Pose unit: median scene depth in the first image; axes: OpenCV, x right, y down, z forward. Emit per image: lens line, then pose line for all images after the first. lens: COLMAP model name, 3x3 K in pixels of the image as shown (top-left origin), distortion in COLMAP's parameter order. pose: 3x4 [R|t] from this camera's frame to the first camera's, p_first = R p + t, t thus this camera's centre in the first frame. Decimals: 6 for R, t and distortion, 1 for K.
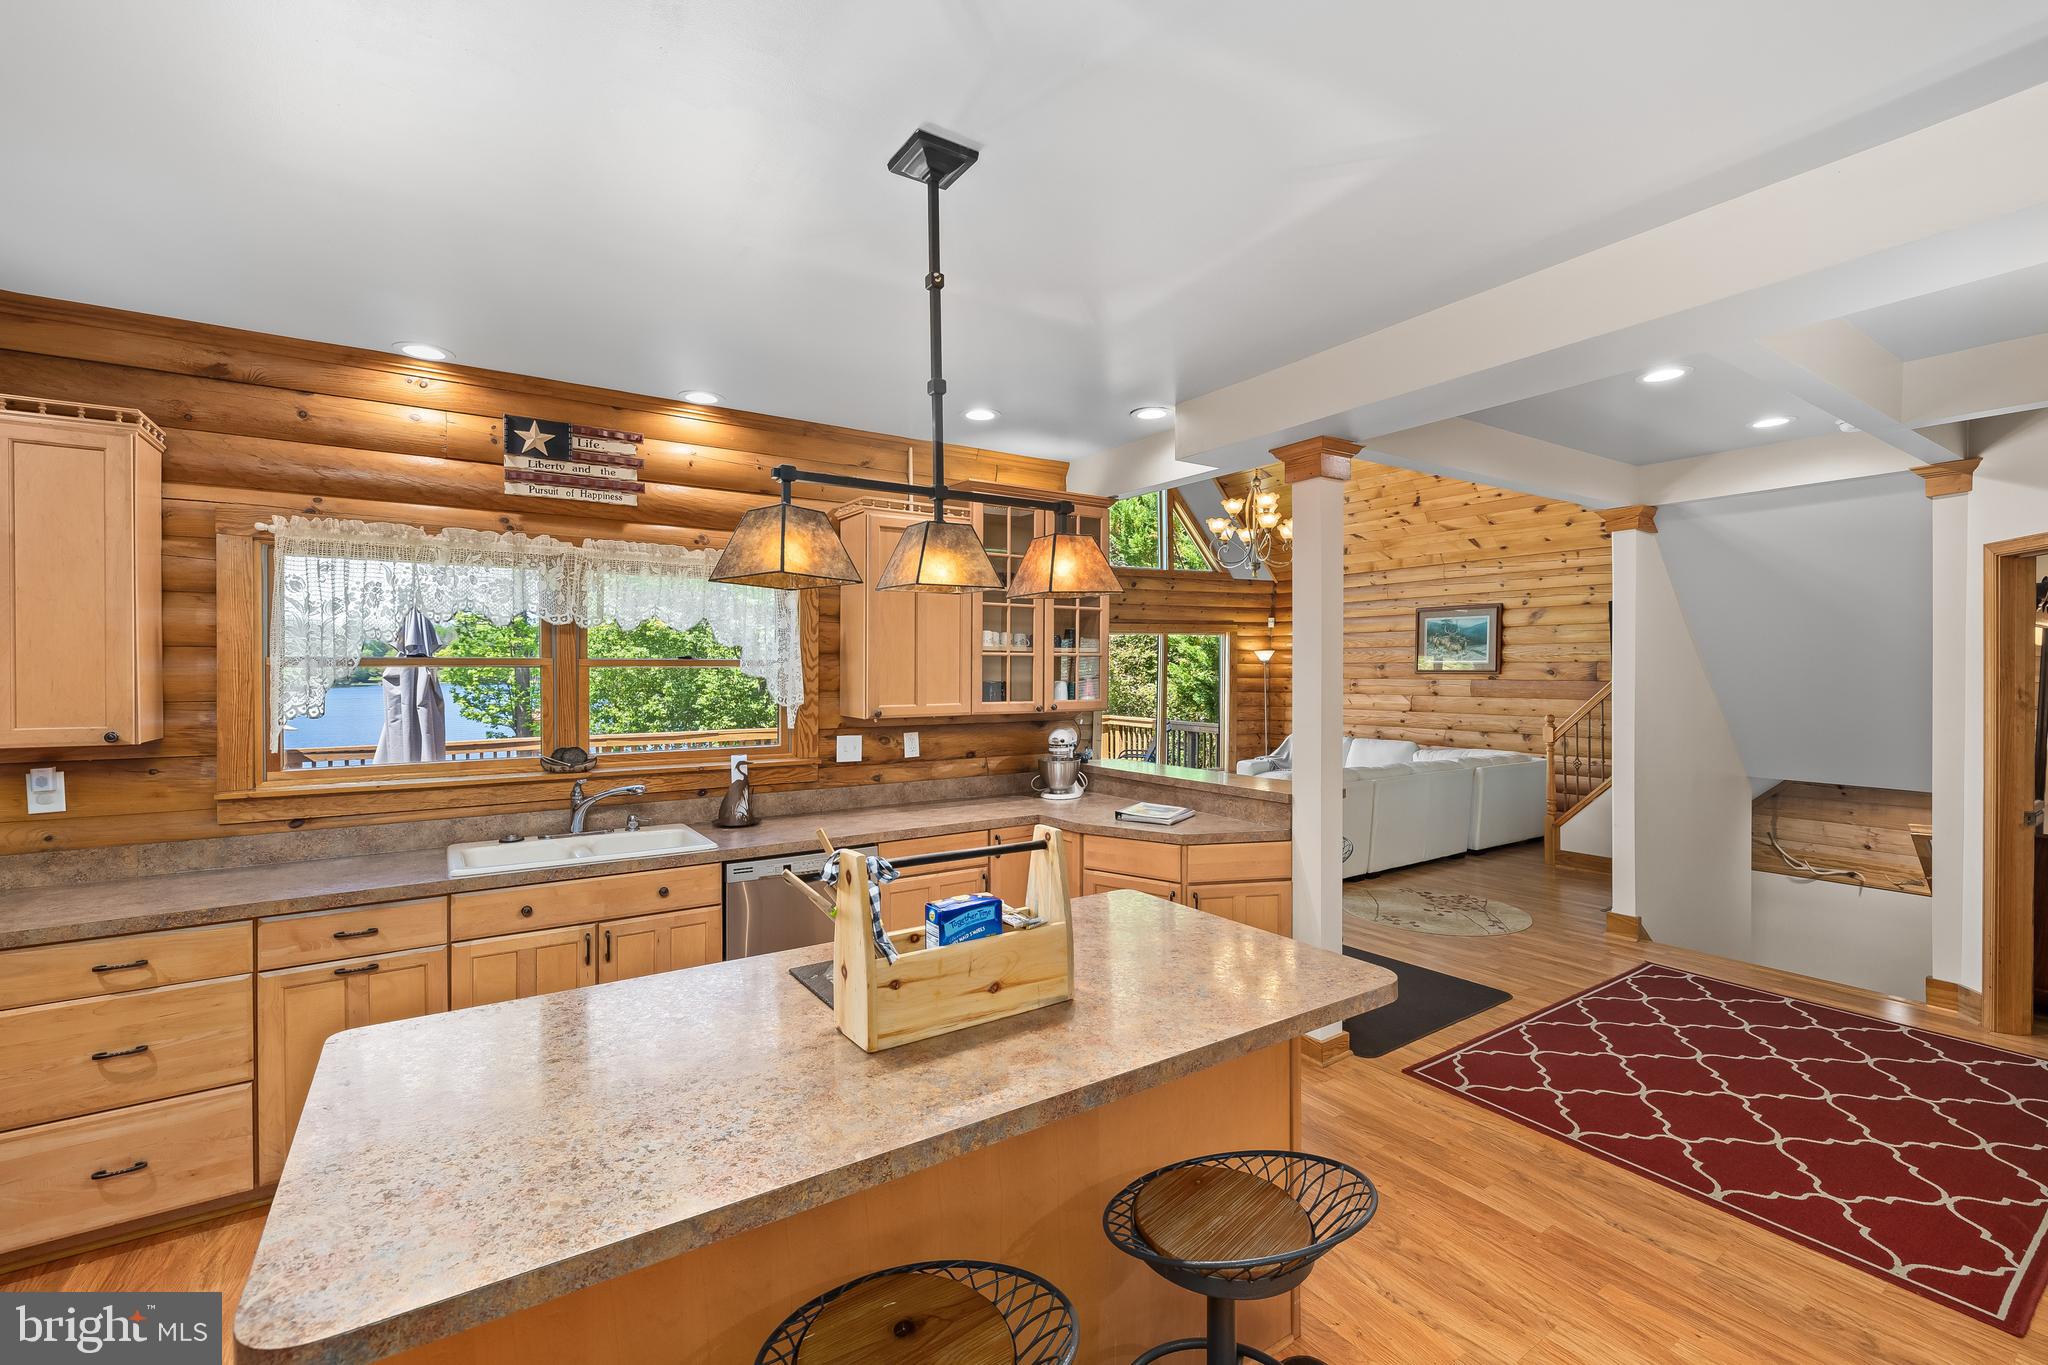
lens RADIAL K [[867.6, 0, 1033.8], [0, 867.6, 680.2], [0, 0, 1]] dist [-0.008863, 0.000027]
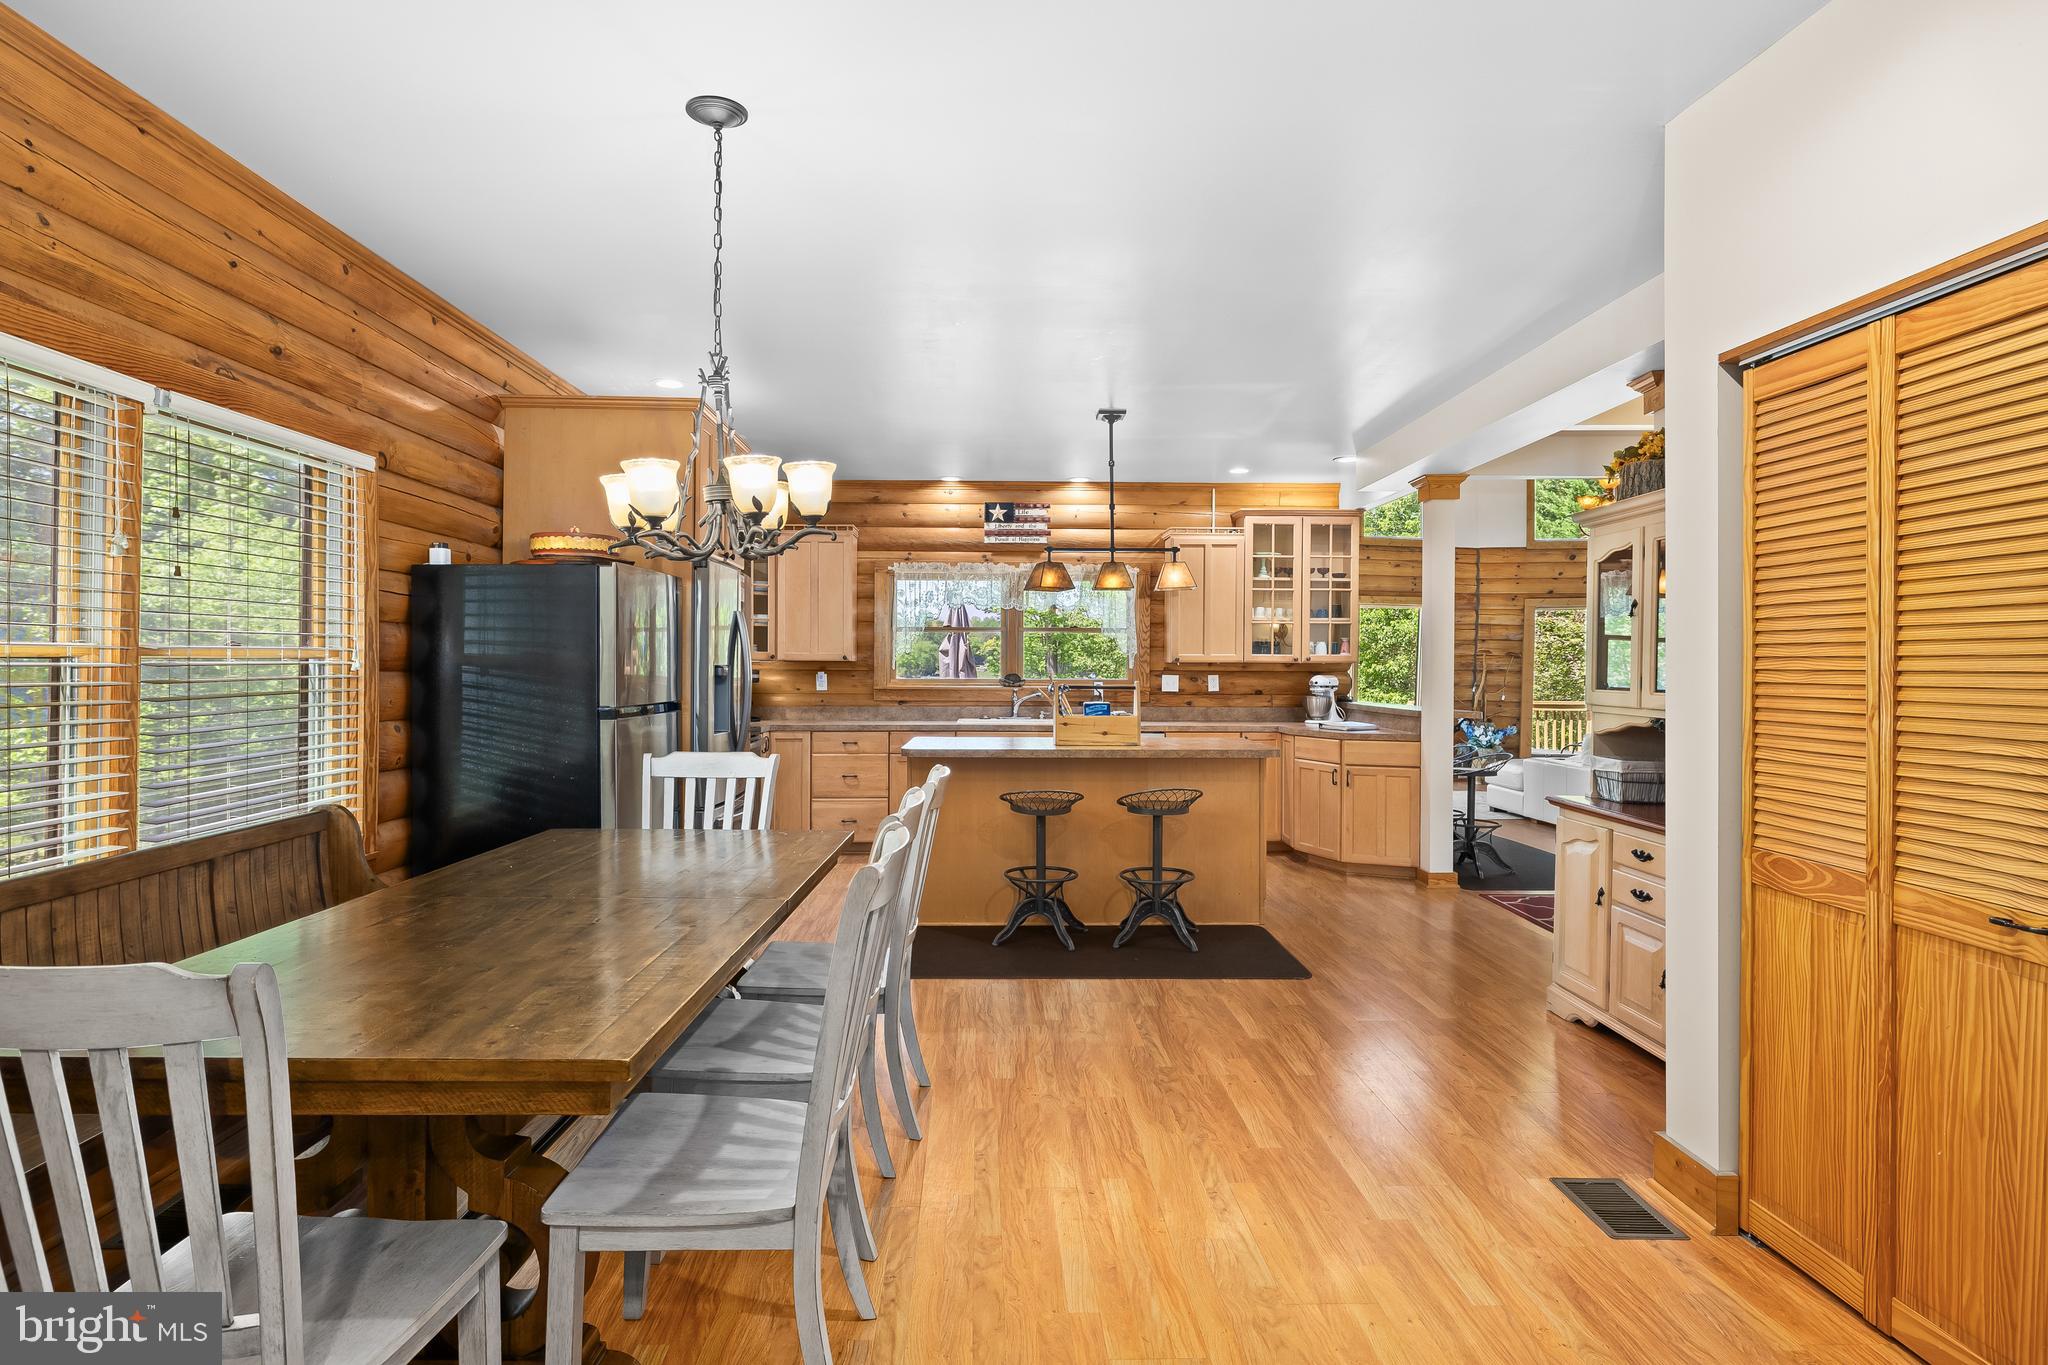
lens RADIAL K [[1060.1, 0, 1020.1], [0, 1060.1, 681.8], [0, 0, 1]] dist [-0.002691, -0.000050]
pose [[0.835398, 0.010959, -0.549536, 0.758131], [-0.010168, 0.999938, 0.004484, 0.085038], [0.549551, 0.001842, 0.835458, -0.937240]]
